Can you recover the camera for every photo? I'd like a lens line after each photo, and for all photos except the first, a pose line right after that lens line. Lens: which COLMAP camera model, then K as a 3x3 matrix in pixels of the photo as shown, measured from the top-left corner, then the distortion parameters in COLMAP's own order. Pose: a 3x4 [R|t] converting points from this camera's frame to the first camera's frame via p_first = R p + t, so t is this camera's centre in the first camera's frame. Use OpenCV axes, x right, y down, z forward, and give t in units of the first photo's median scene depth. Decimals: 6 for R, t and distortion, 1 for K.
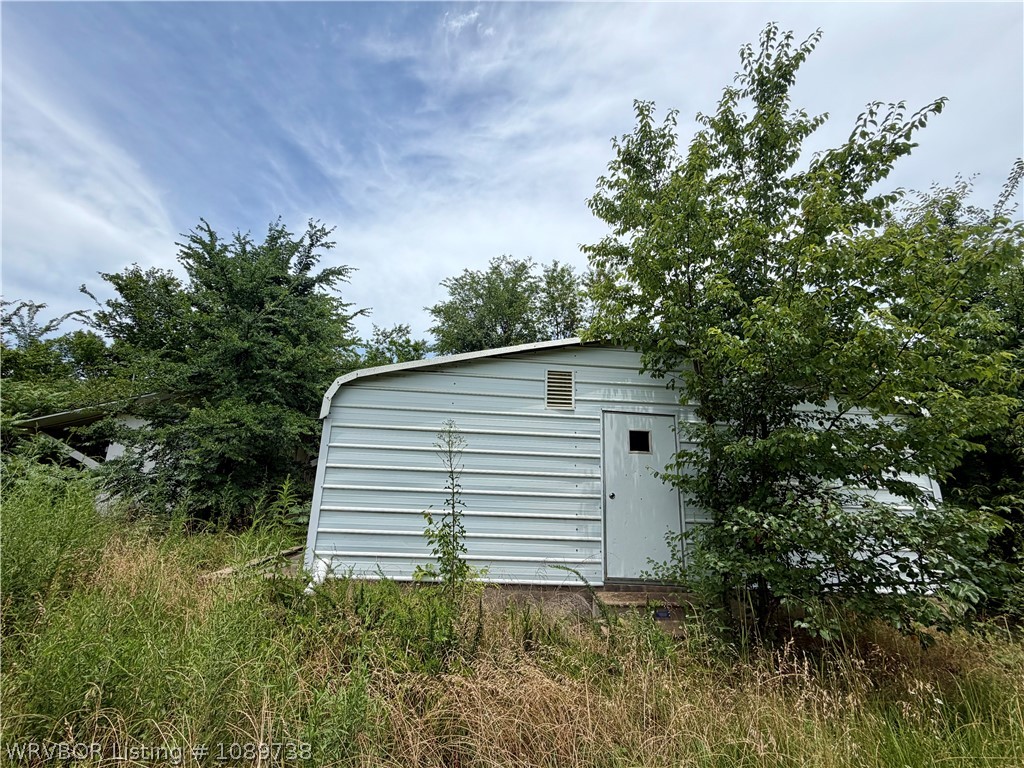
lens RADIAL K [[408.2, 0, 512.8], [0, 408.2, 384.0], [0, 0, 1]] dist [-0.004114, 0.000188]
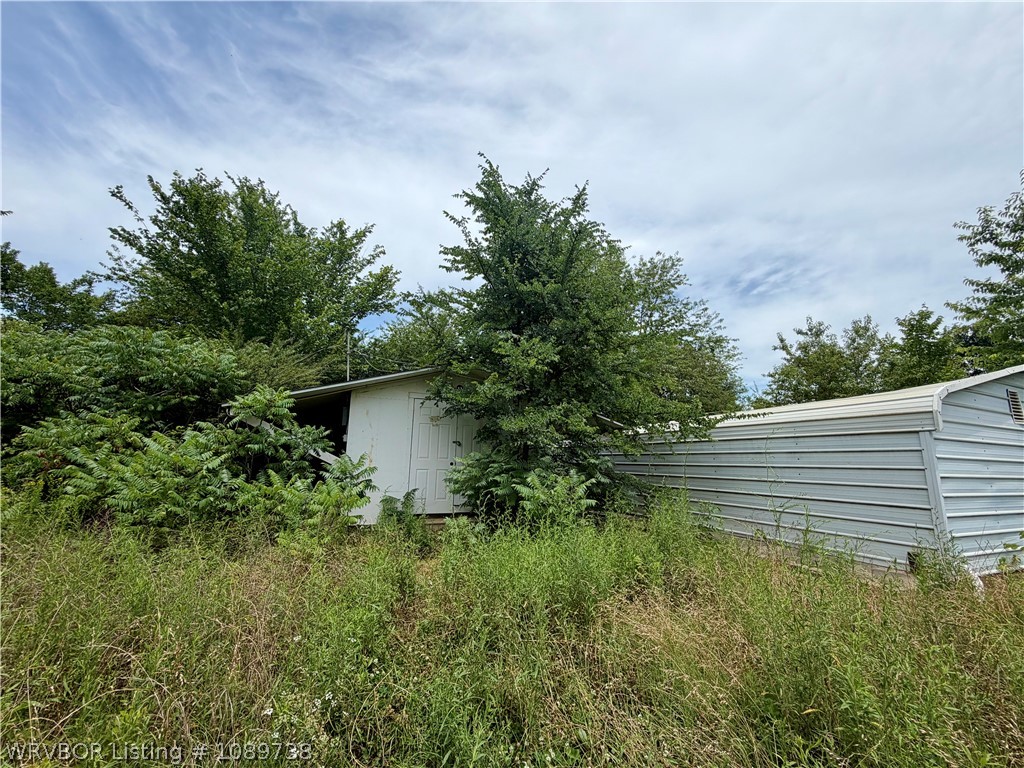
lens RADIAL K [[408.2, 0, 513.1], [0, 408.2, 376.8], [0, 0, 1]] dist [-0.004114, 0.000188]
pose [[0.943575, 0.054056, 0.326718, -0.873019], [-0.072456, 0.996383, 0.044401, -0.010883], [-0.323136, -0.065568, 0.944078, 0.185779]]
